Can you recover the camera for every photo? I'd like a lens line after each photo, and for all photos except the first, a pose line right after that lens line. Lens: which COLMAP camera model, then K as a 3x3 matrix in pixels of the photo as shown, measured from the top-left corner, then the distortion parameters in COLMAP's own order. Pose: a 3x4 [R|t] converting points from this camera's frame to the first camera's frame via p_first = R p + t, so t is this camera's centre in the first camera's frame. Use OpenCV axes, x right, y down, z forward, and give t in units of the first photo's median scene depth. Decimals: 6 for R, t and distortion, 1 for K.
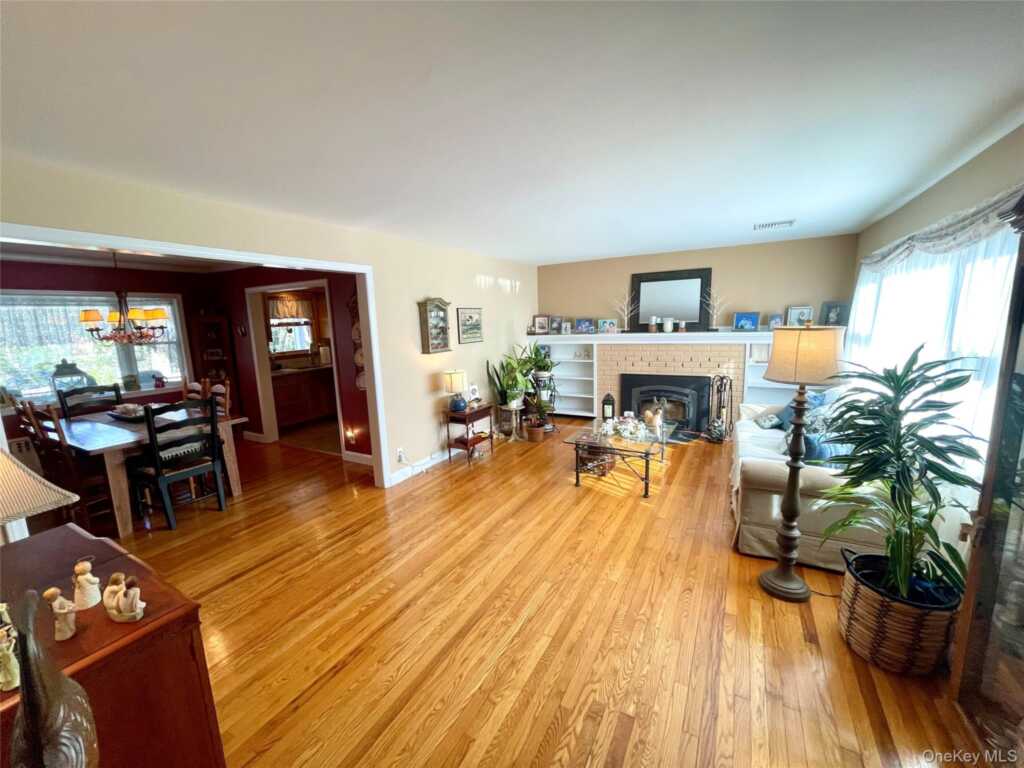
lens RADIAL K [[412.9, 0, 508.0], [0, 412.9, 385.4], [0, 0, 1]] dist [-0.001654, -0.000253]
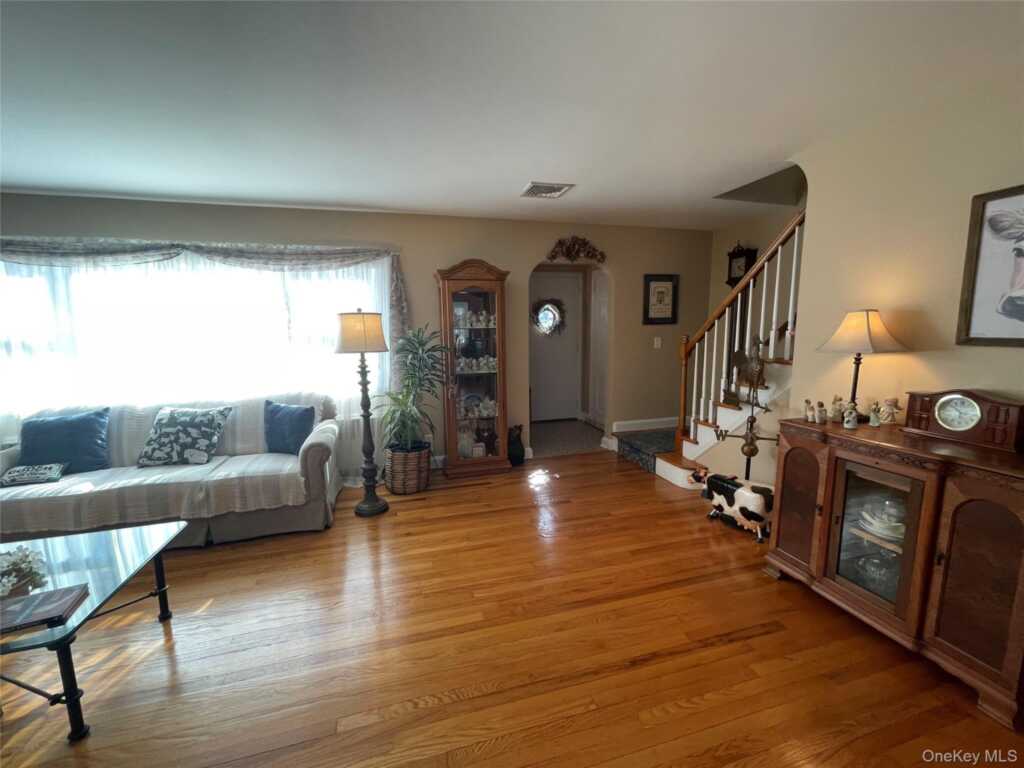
lens RADIAL K [[412.9, 0, 508.0], [0, 412.9, 385.4], [0, 0, 1]] dist [-0.001654, -0.000253]
pose [[-0.708246, -0.060667, 0.703354, -0.661686], [0.148513, 0.961202, 0.232452, -0.164460], [-0.690168, 0.269091, -0.671758, 1.756966]]
